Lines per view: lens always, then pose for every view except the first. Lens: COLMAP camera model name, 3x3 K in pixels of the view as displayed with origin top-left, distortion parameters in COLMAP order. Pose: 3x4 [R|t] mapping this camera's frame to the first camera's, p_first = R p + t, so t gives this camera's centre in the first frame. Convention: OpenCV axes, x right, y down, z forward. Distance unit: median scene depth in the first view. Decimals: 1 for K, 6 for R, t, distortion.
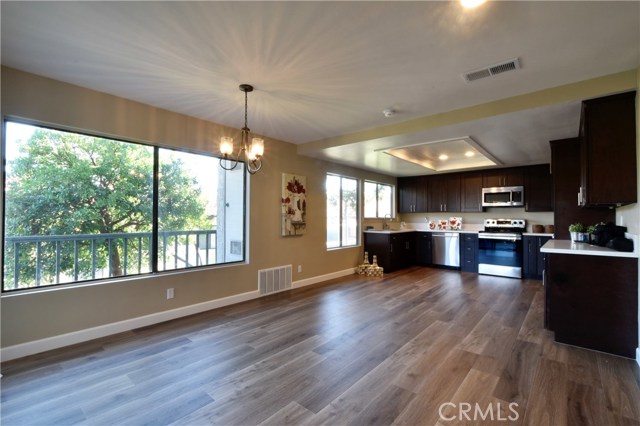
lens RADIAL K [[287.0, 0, 325.6], [0, 287.0, 214.5], [0, 0, 1]] dist [-0.000942, -0.001411]
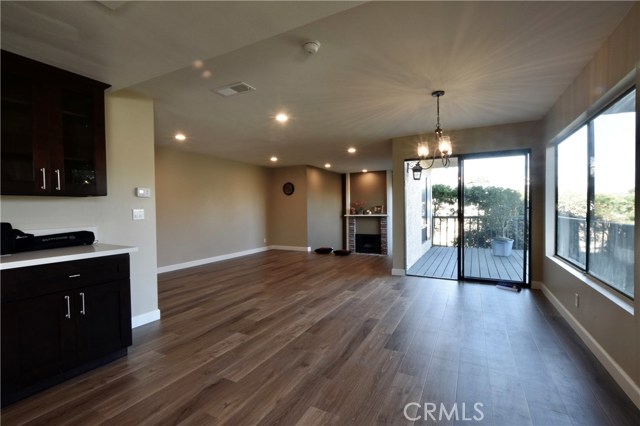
lens RADIAL K [[287.0, 0, 317.9], [0, 287.0, 214.2], [0, 0, 1]] dist [-0.000942, -0.001411]
pose [[-0.980210, 0.013269, -0.197513, 0.243062], [0.012320, 0.999906, 0.006033, 0.012793], [0.197575, 0.003480, -0.980282, 1.176620]]
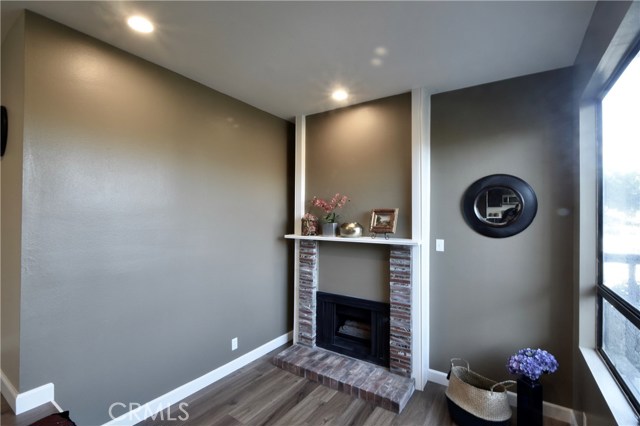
lens RADIAL K [[287.0, 0, 320.9], [0, 287.0, 215.6], [0, 0, 1]] dist [-0.000942, -0.001411]
pose [[-0.993295, -0.009385, -0.115224, -0.359901], [-0.007634, 0.999849, -0.015627, -0.004912], [0.115353, -0.014642, -0.993217, -0.103560]]
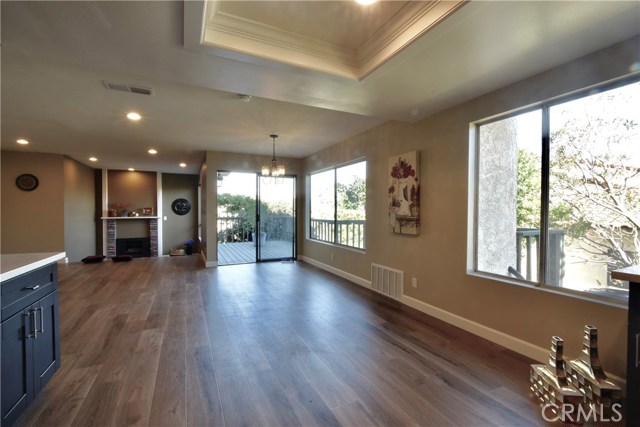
lens RADIAL K [[287.0, 0, 321.5], [0, 287.0, 215.0], [0, 0, 1]] dist [-0.000942, -0.001411]
pose [[-0.413983, 0.013633, -0.910183, 0.696457], [0.009736, 0.999897, 0.010548, 0.012597], [0.910233, -0.004495, -0.414073, 1.155926]]
